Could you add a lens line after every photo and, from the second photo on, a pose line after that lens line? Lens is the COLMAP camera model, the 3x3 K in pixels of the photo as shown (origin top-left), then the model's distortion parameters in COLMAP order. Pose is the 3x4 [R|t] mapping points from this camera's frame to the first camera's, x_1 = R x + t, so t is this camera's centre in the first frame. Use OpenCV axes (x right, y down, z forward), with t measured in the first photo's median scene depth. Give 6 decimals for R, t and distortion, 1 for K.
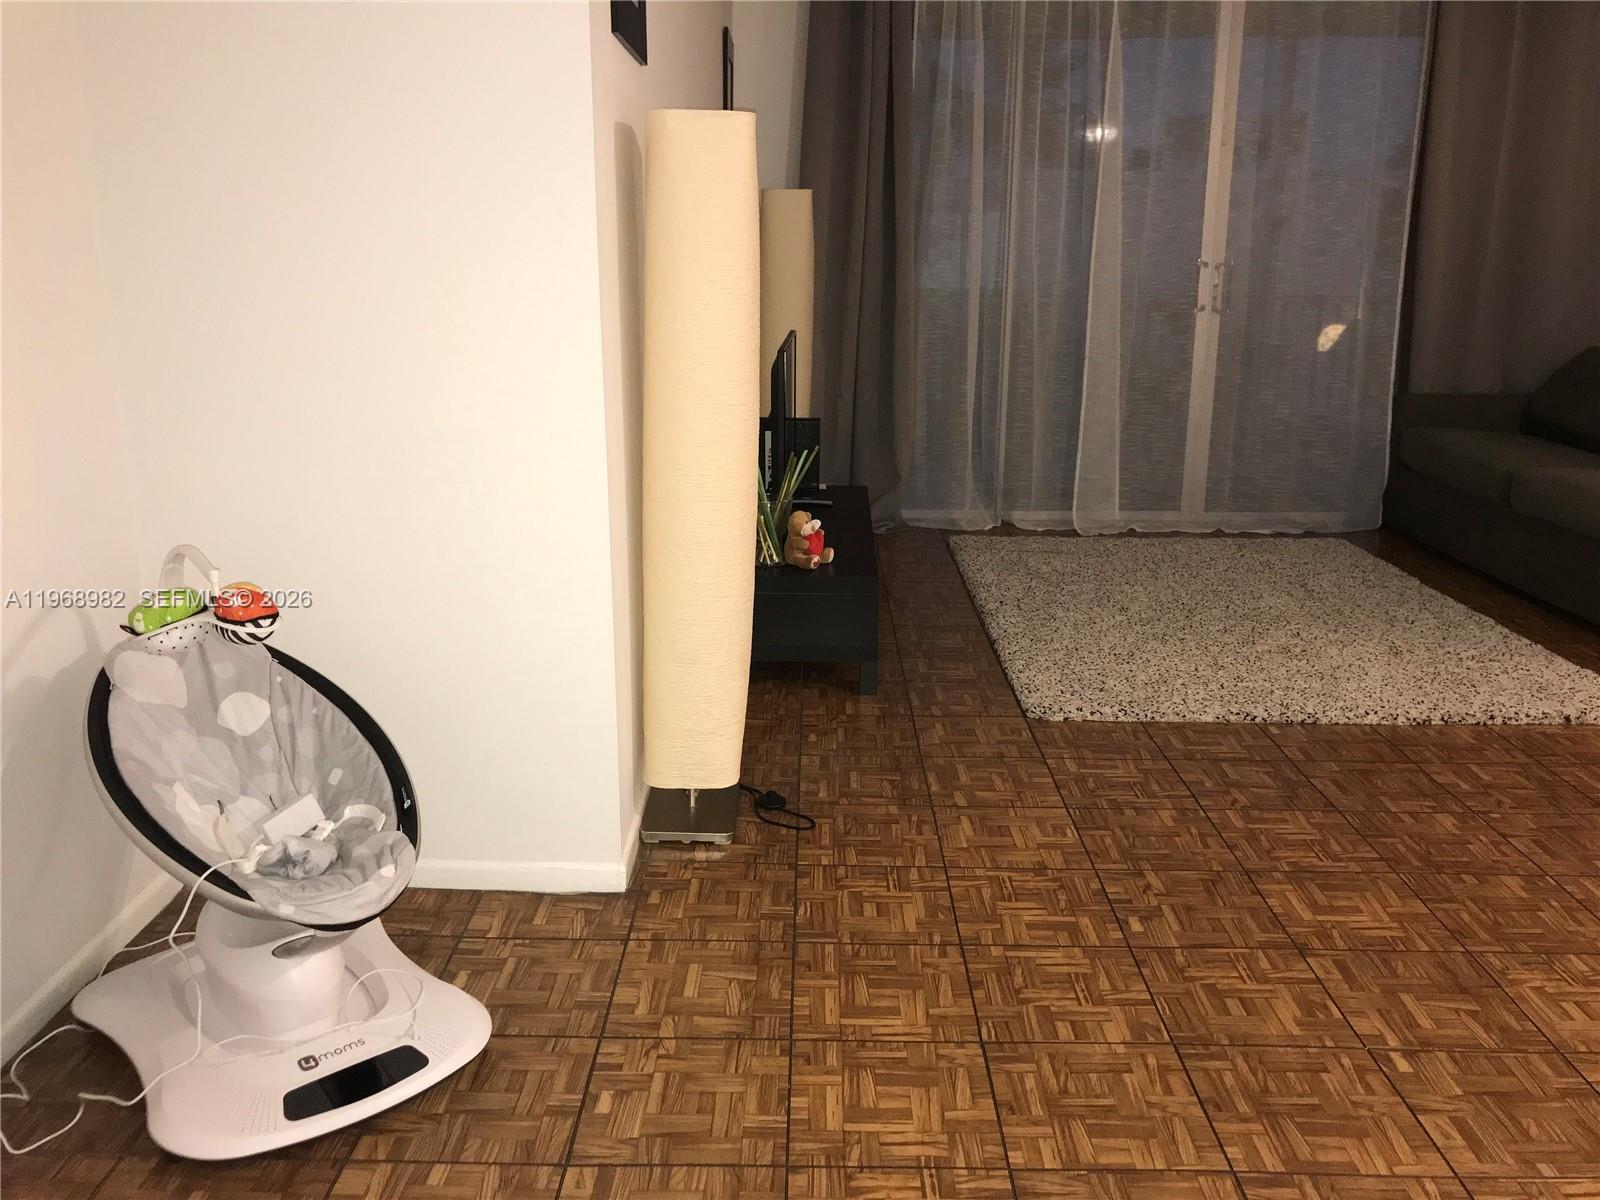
lens RADIAL K [[1326.1, 0, 795.4], [0, 1326.1, 592.2], [0, 0, 1]] dist [0.035867, -0.048409]
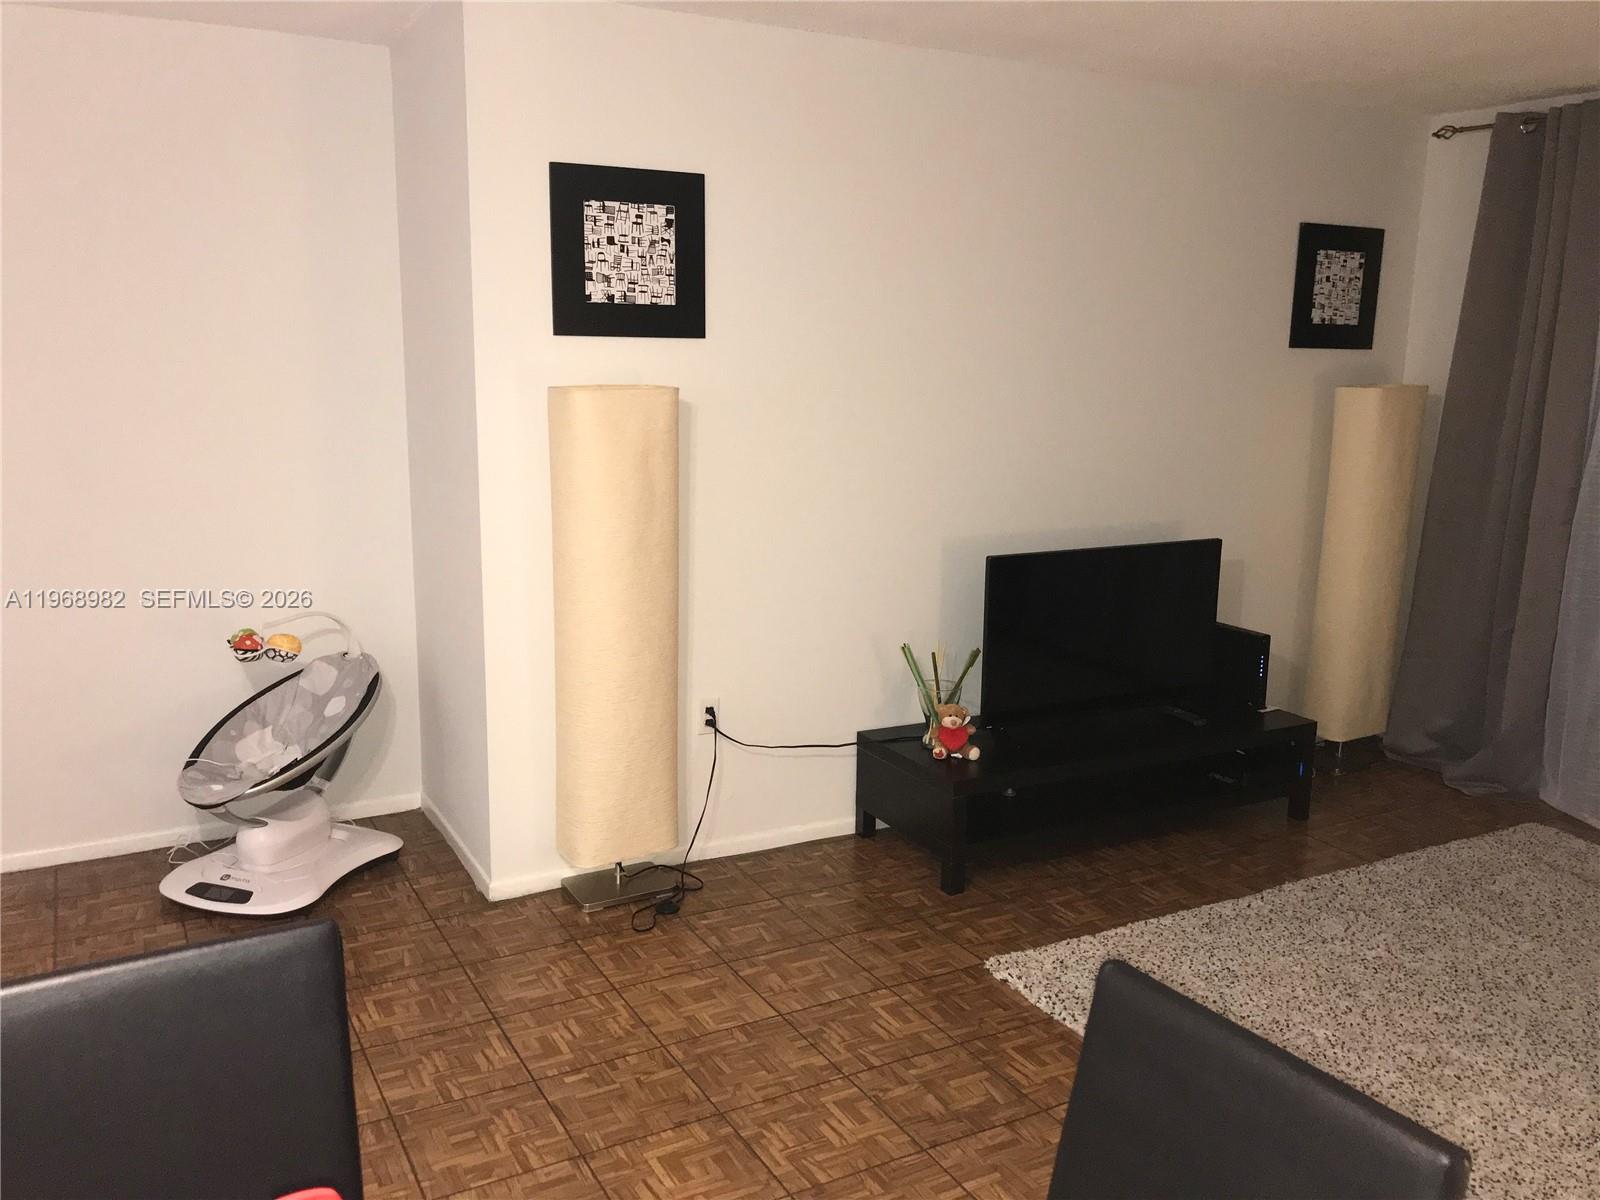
lens RADIAL K [[1326.1, 0, 793.9], [0, 1326.1, 598.5], [0, 0, 1]] dist [0.035867, -0.048409]
pose [[0.486376, 0.166531, -0.857733, 1.107772], [-0.226716, 0.972100, 0.060177, -0.236436], [0.843824, 0.165193, 0.510561, 0.427482]]
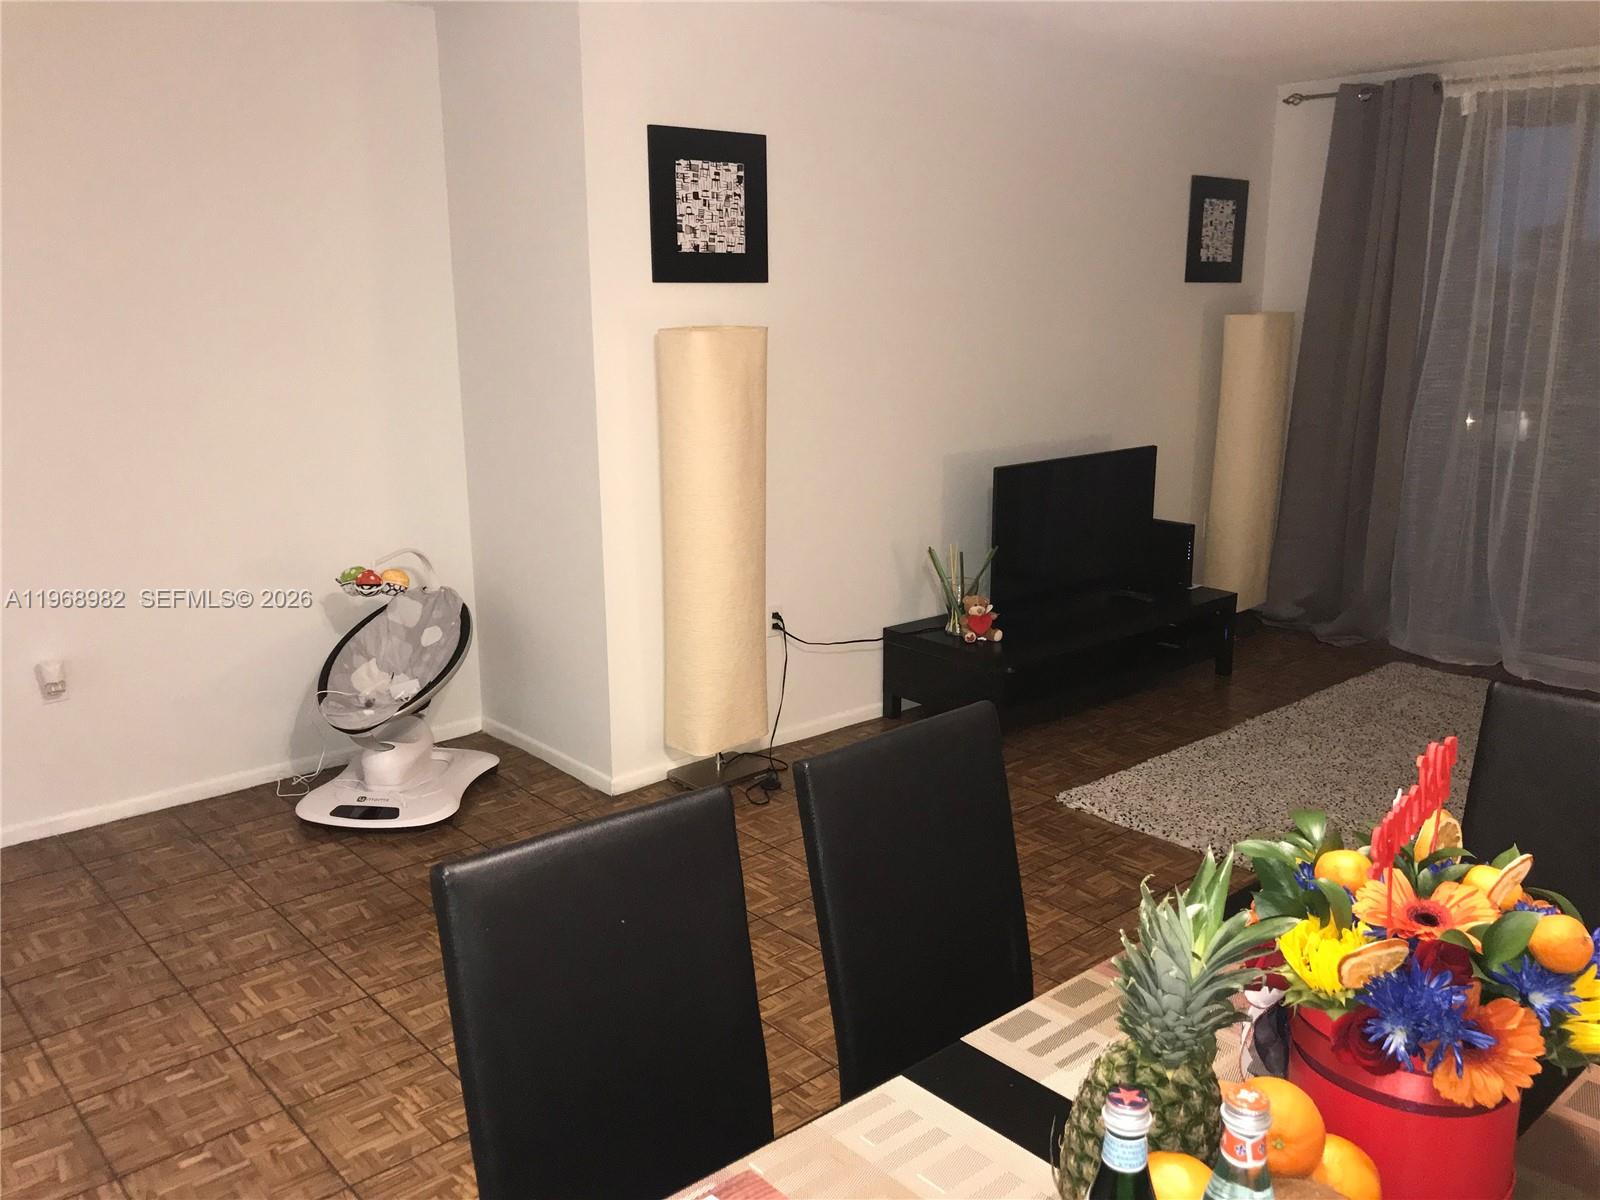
lens RADIAL K [[1326.1, 0, 797.3], [0, 1326.1, 600.4], [0, 0, 1]] dist [0.035867, -0.048409]
pose [[0.668327, 0.161511, -0.726122, 1.047769], [-0.175522, 0.982821, 0.057056, -0.129629], [0.722863, 0.089318, 0.685194, 0.021410]]
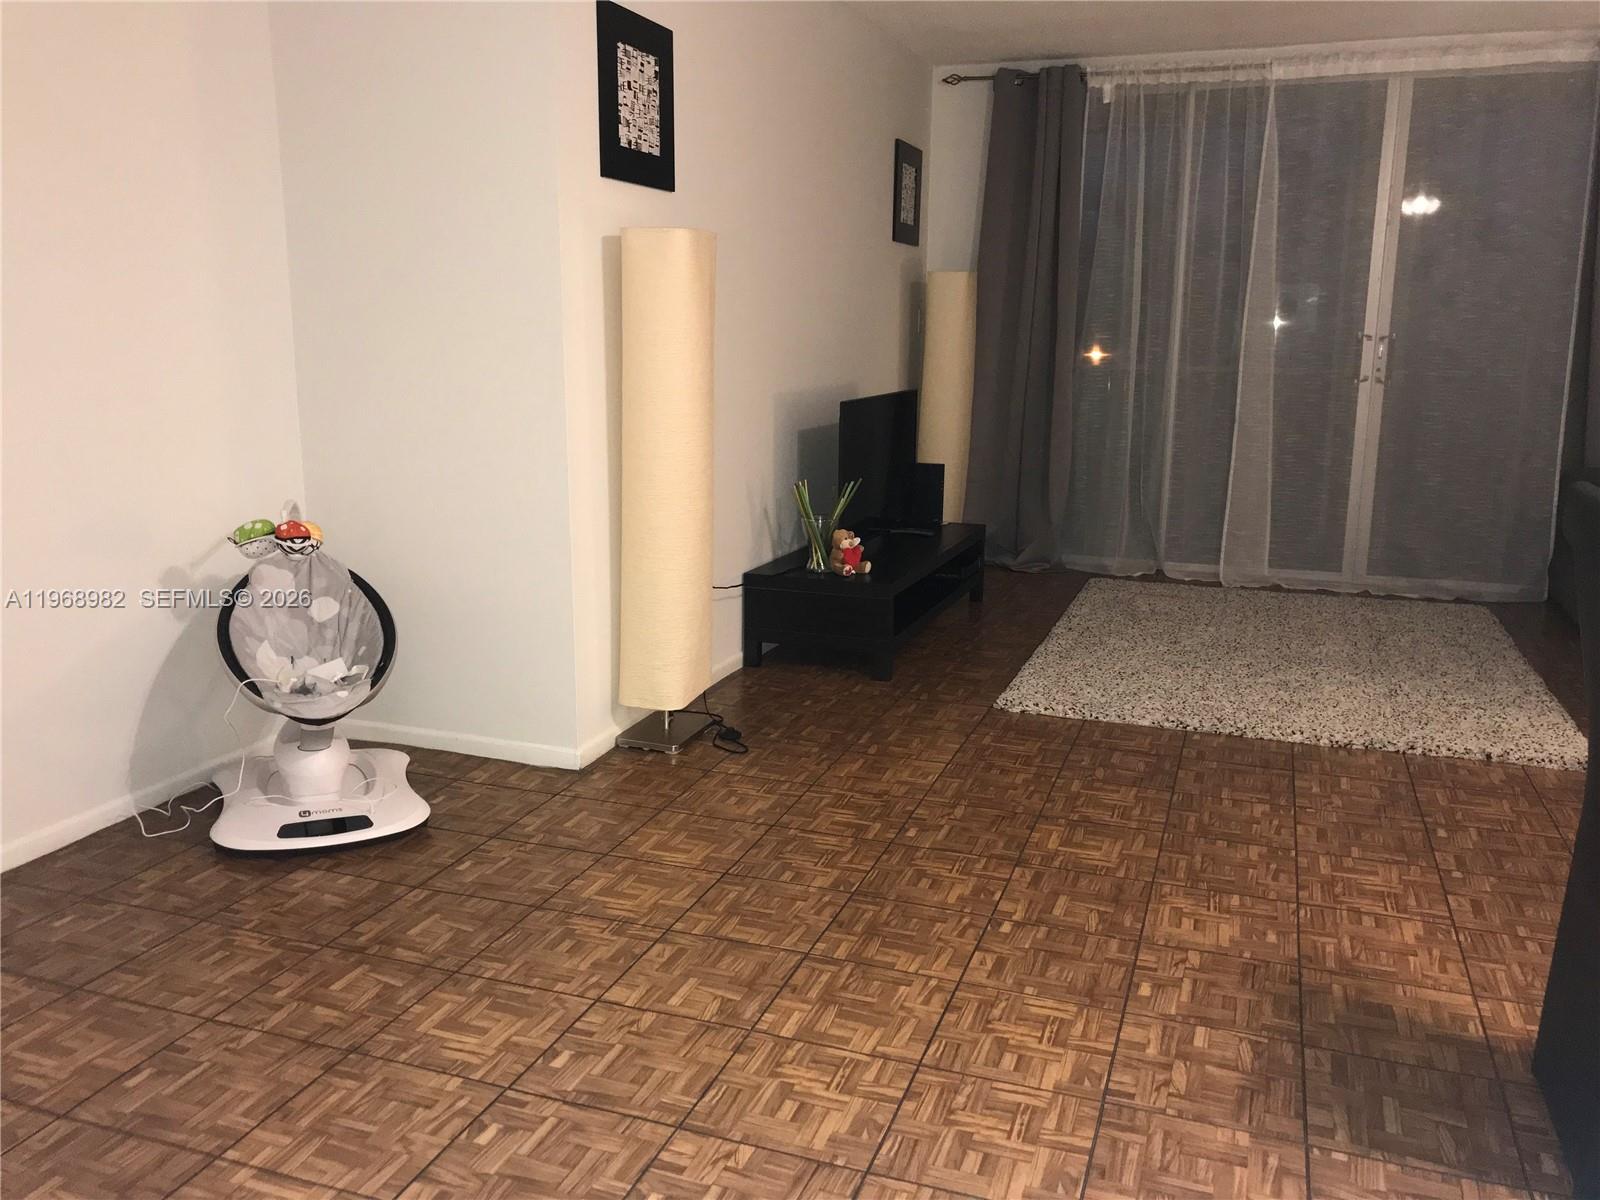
lens RADIAL K [[1326.1, 0, 795.3], [0, 1326.1, 593.5], [0, 0, 1]] dist [0.035867, -0.048409]
pose [[0.945416, 0.068956, -0.318486, 0.472704], [-0.084723, 0.995757, -0.035906, 0.061862], [0.314659, 0.060929, 0.947247, -0.250928]]
